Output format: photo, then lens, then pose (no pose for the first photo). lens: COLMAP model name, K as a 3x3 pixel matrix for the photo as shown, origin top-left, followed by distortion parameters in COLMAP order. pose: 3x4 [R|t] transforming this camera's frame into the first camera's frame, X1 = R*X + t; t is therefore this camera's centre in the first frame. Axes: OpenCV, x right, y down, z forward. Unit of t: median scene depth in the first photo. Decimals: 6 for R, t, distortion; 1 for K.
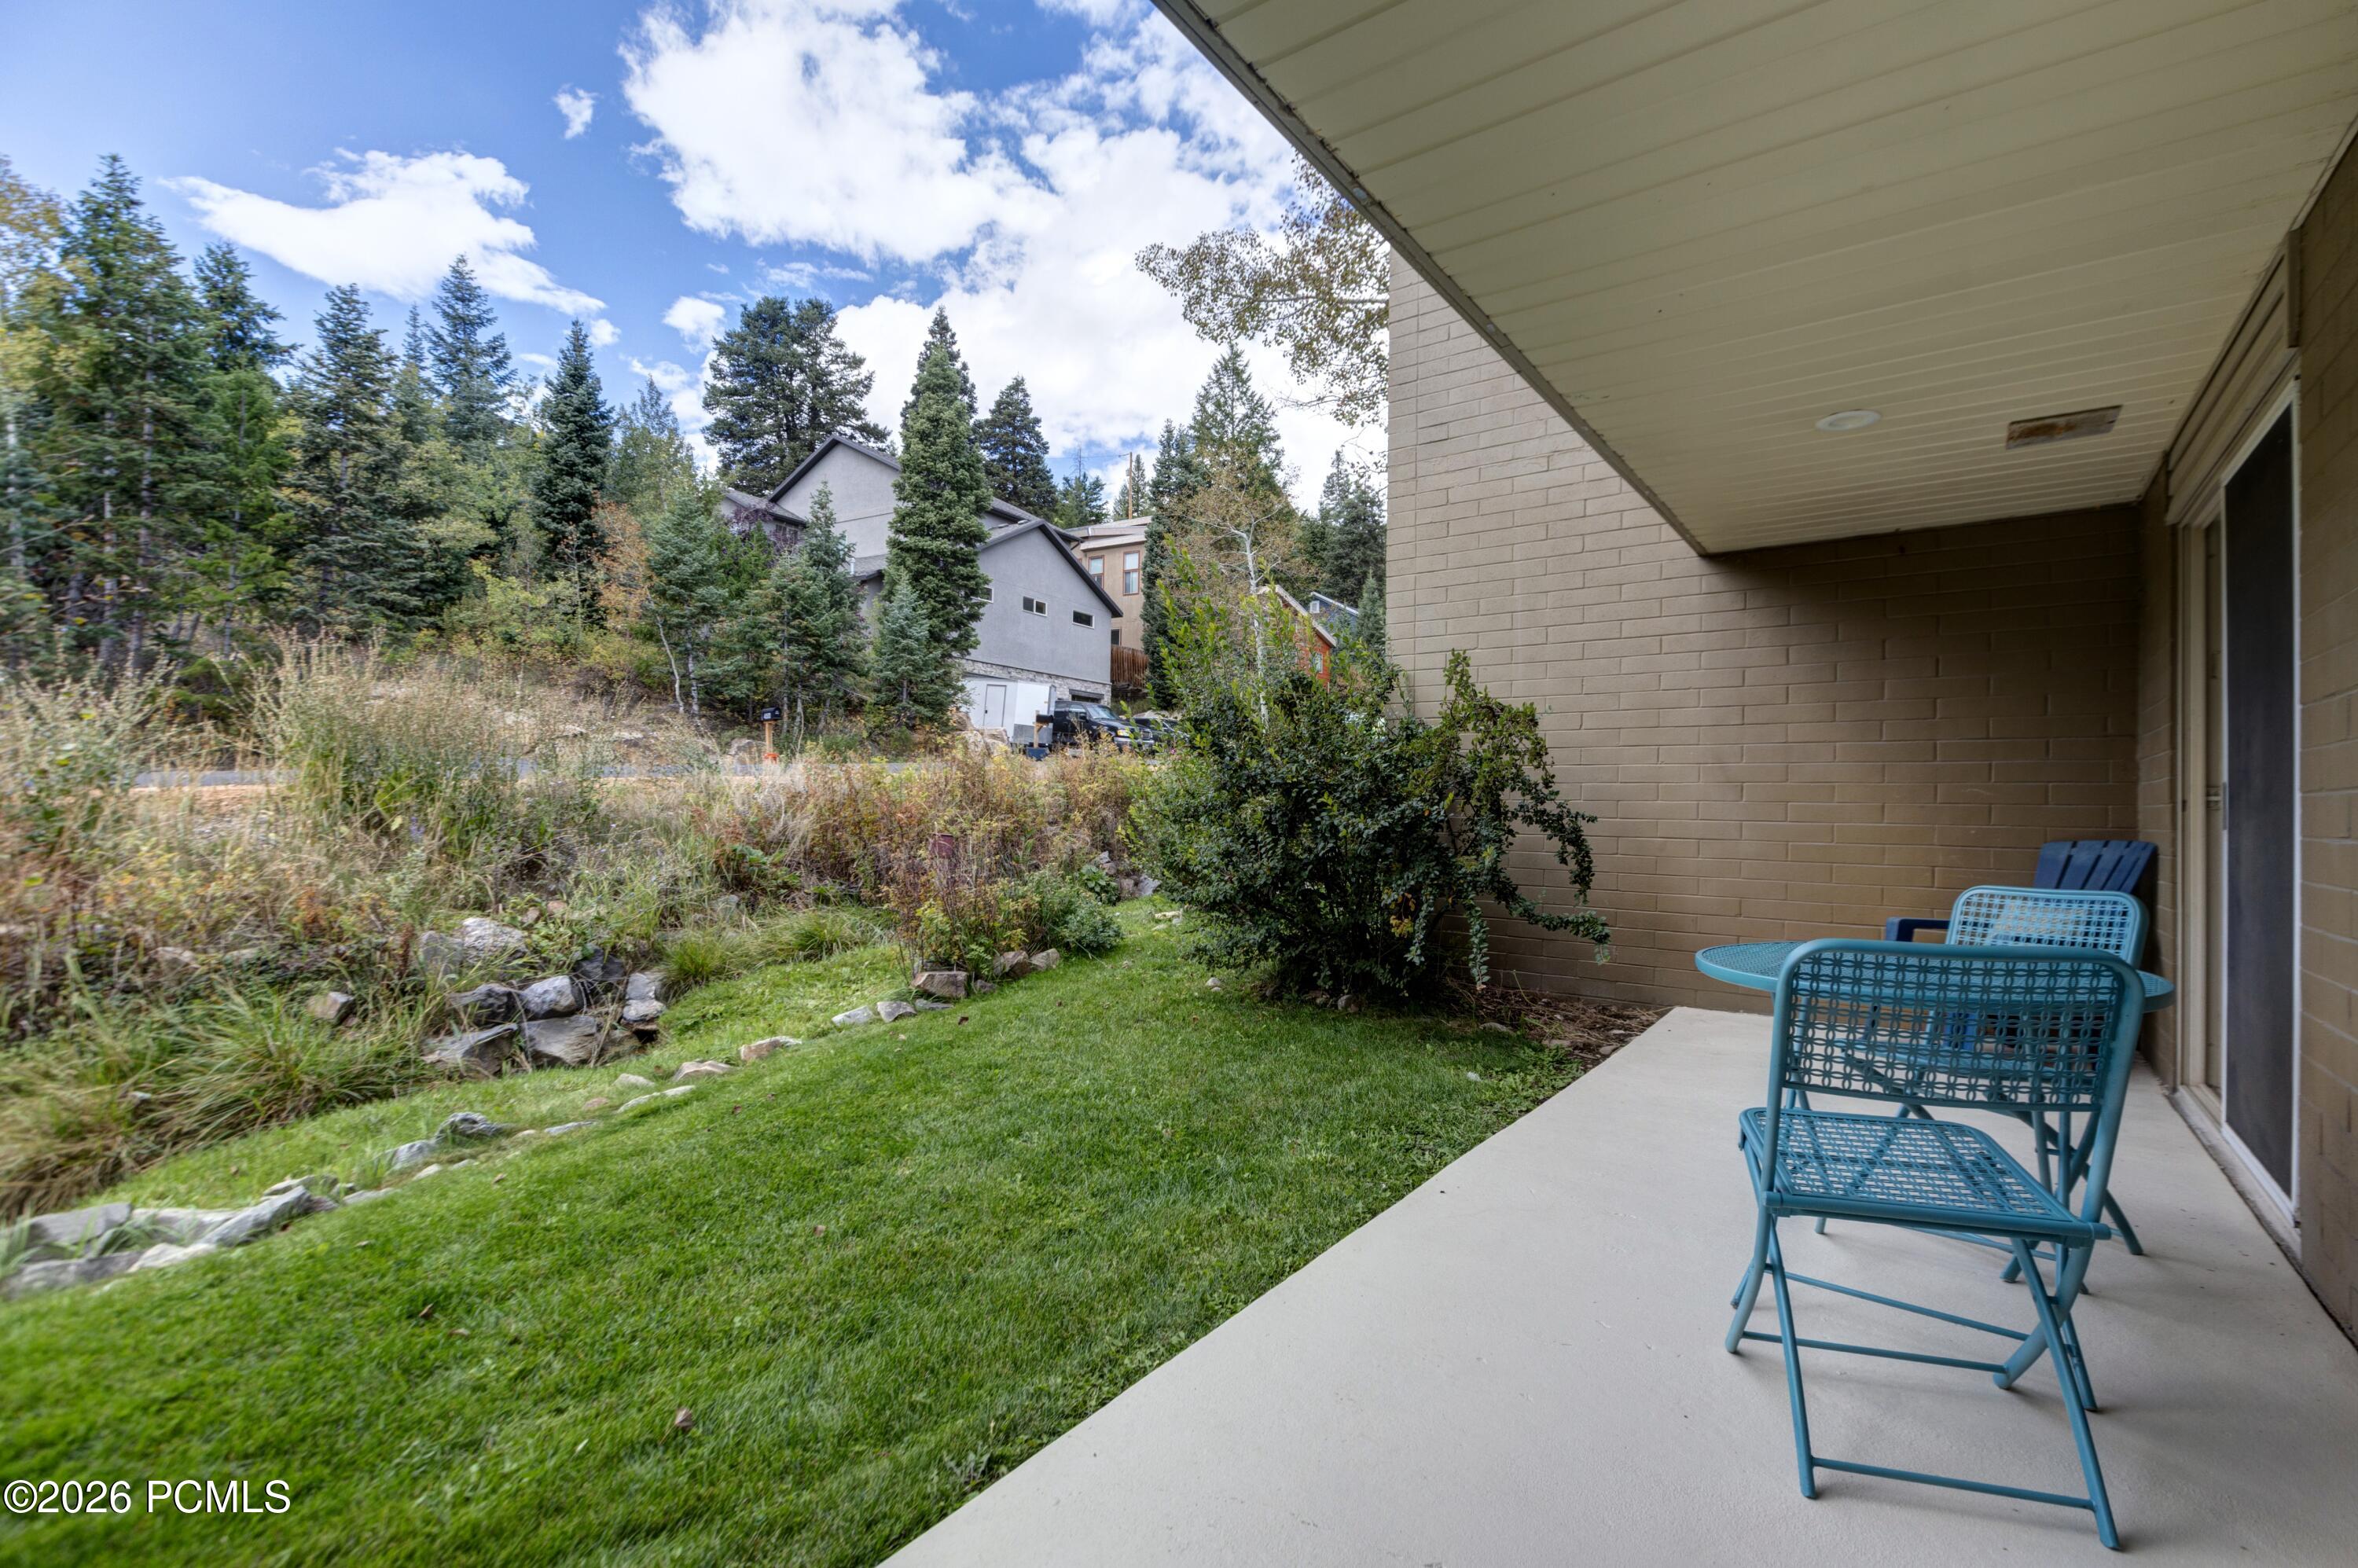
lens RADIAL K [[1079.6, 0, 1175.6], [0, 1079.6, 798.1], [0, 0, 1]] dist [0.002052, -0.000162]
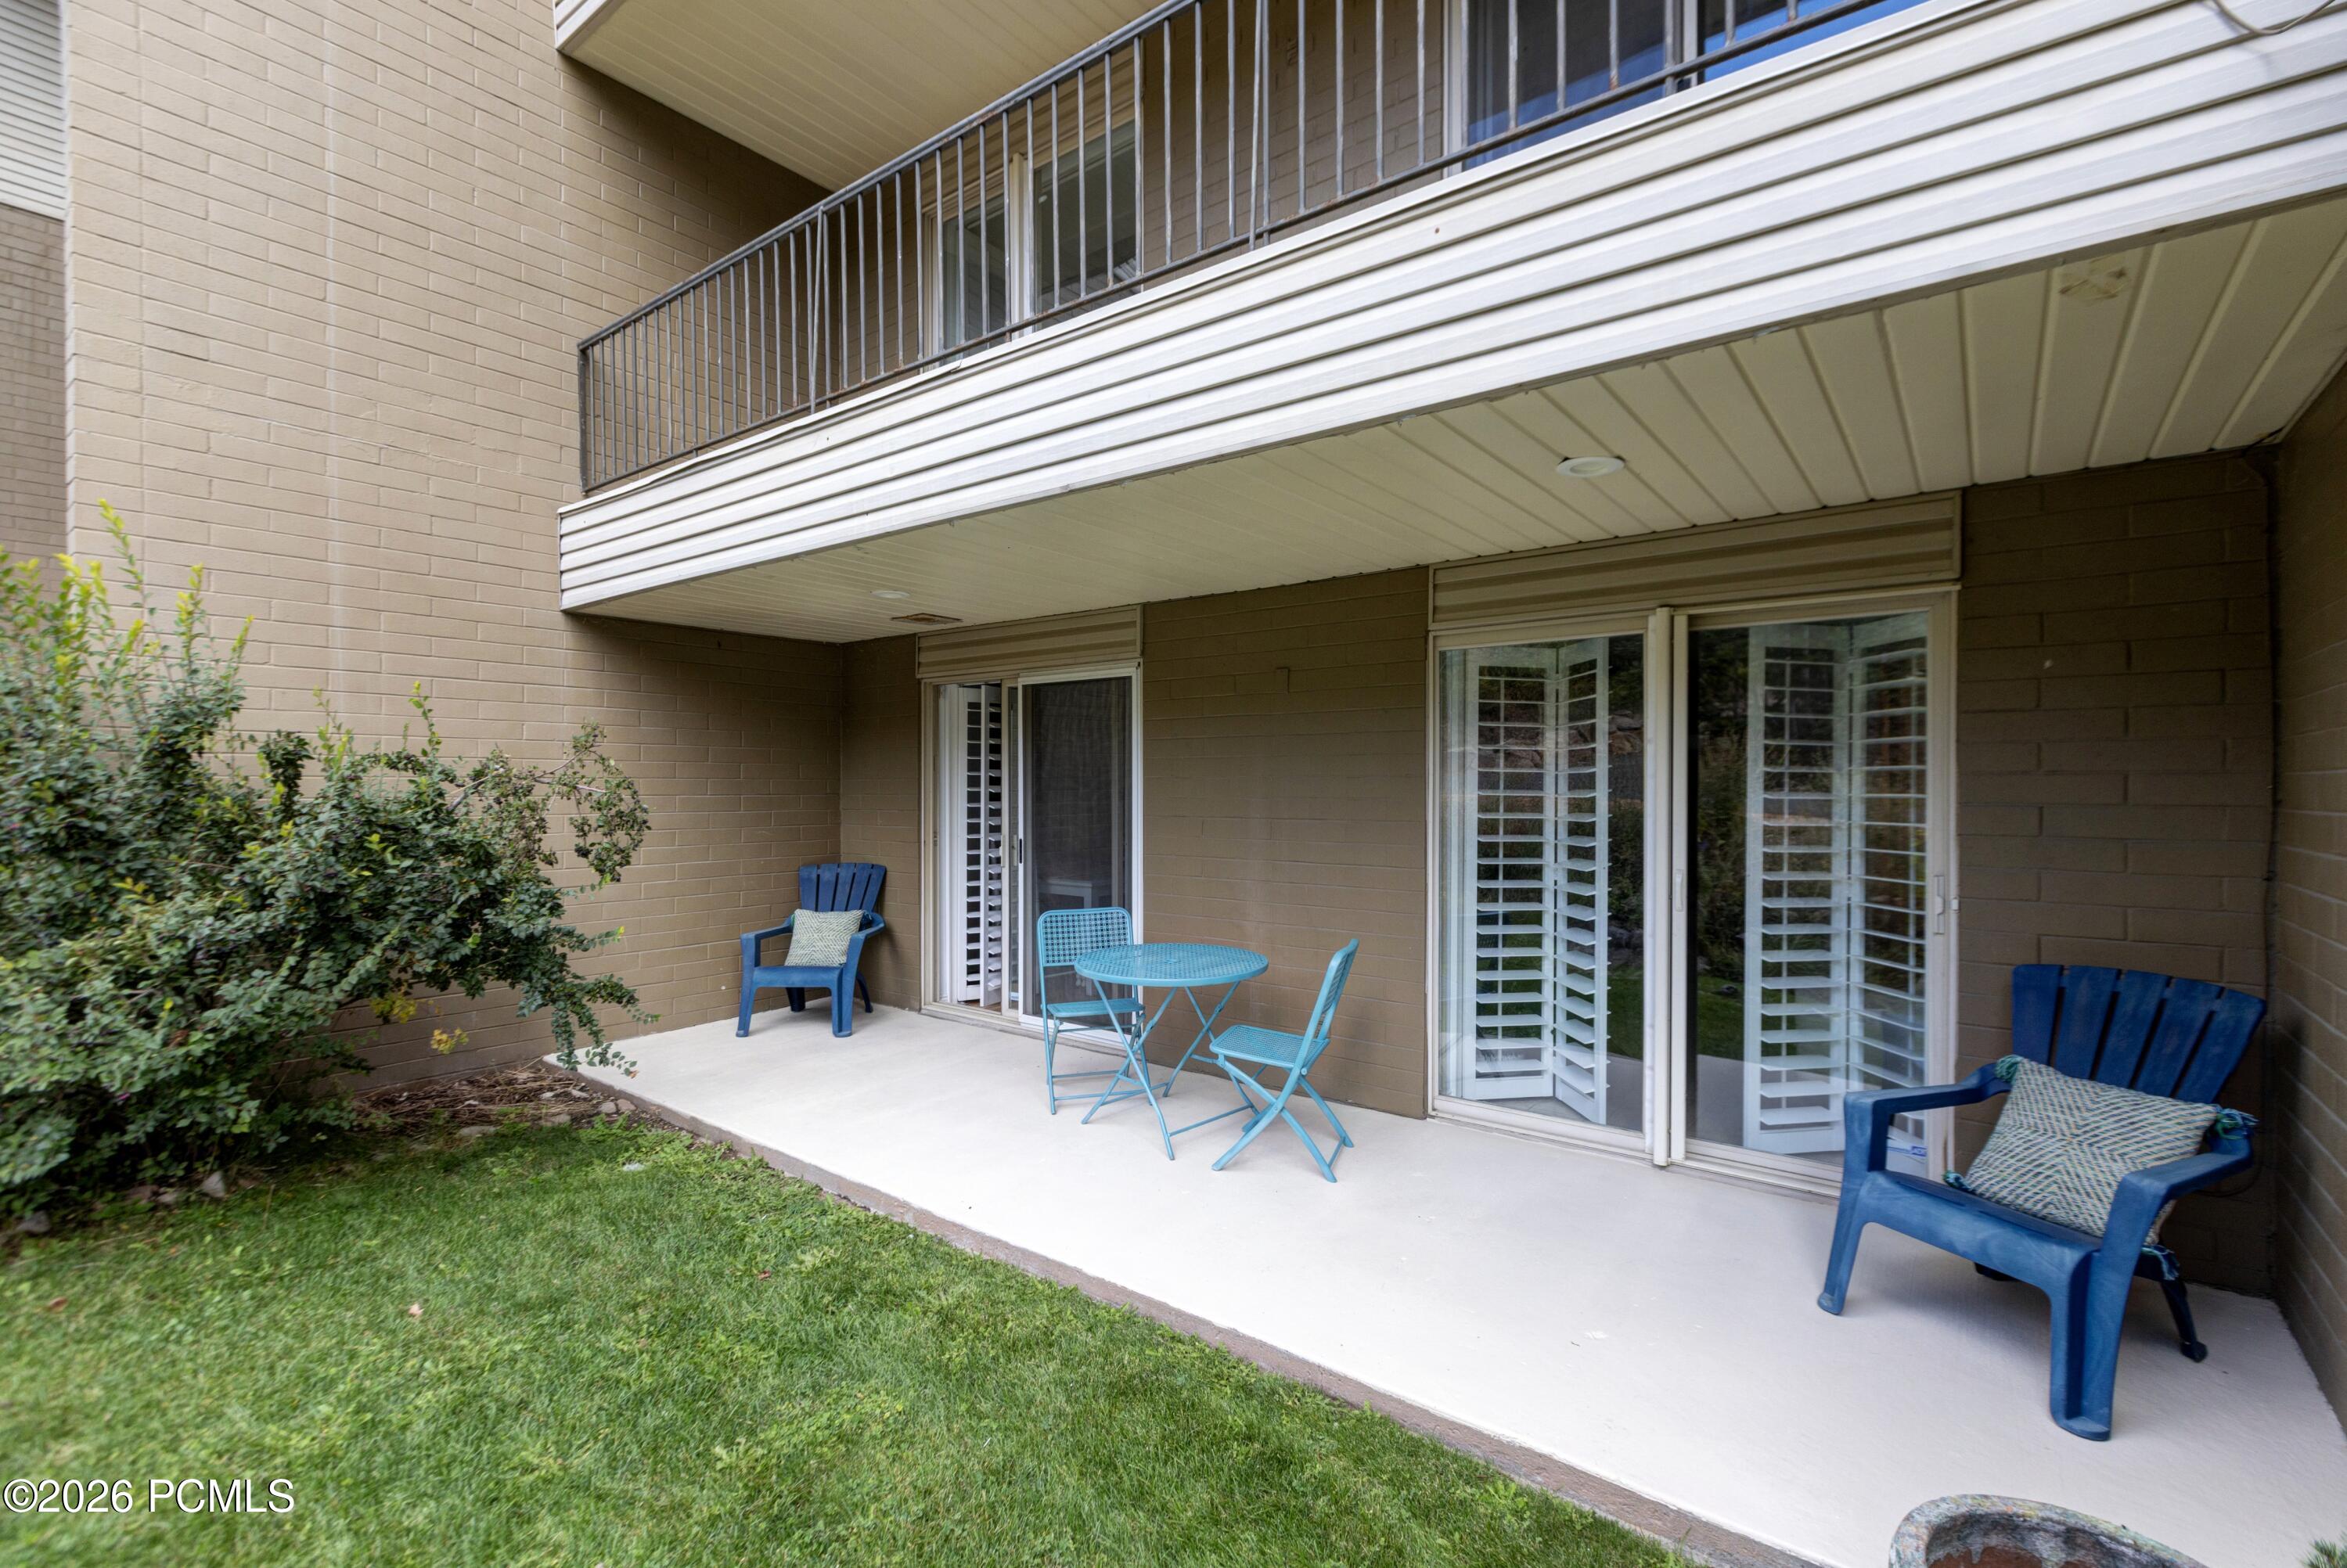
lens RADIAL K [[1074.5, 0, 1170.2], [0, 1074.5, 798.0], [0, 0, 1]] dist [0.002052, -0.000162]
pose [[0.003333, -0.025982, 0.999657, -0.627685], [-0.006111, 0.999643, 0.026002, -0.090531], [-0.999976, -0.006196, 0.003173, 0.490702]]
